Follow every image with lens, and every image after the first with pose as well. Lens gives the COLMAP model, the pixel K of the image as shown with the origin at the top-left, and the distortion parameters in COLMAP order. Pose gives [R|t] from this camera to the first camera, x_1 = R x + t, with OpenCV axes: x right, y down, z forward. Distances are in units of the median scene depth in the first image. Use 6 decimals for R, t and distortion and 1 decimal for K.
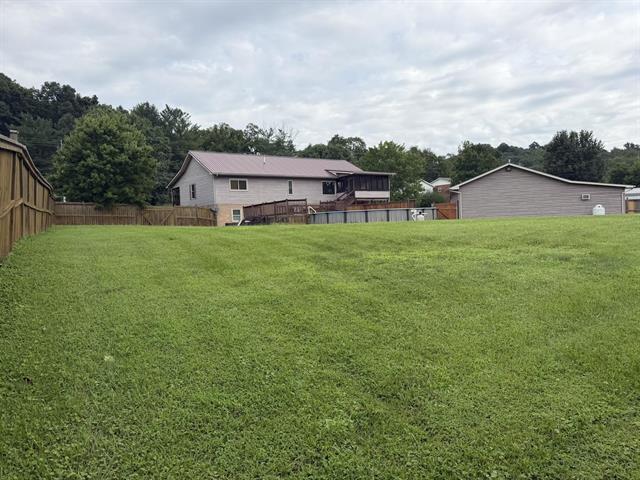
lens RADIAL K [[445.4, 0, 320.0], [0, 445.4, 240.0], [0, 0, 1]] dist [0.052610, -0.000090]
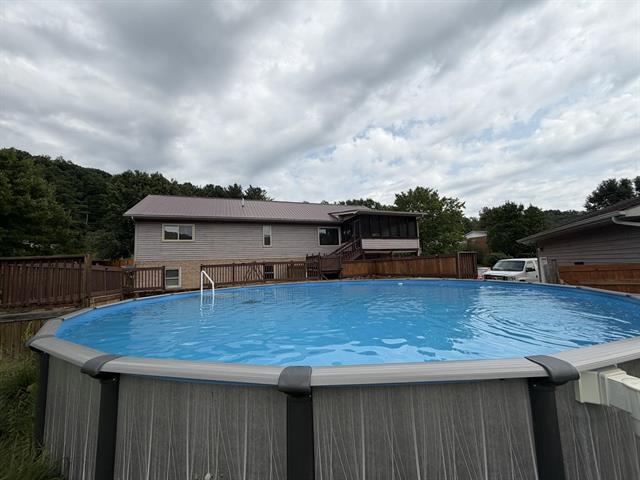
lens RADIAL K [[256.0, 0, 320.0], [0, 256.0, 240.0], [0, 0, 1]] dist [-0.001759, -0.000142]
pose [[0.970665, -0.020695, -0.239542, 0.104226], [-0.011784, 0.990997, -0.133367, -0.055235], [0.240145, 0.132278, 0.961682, 0.597759]]
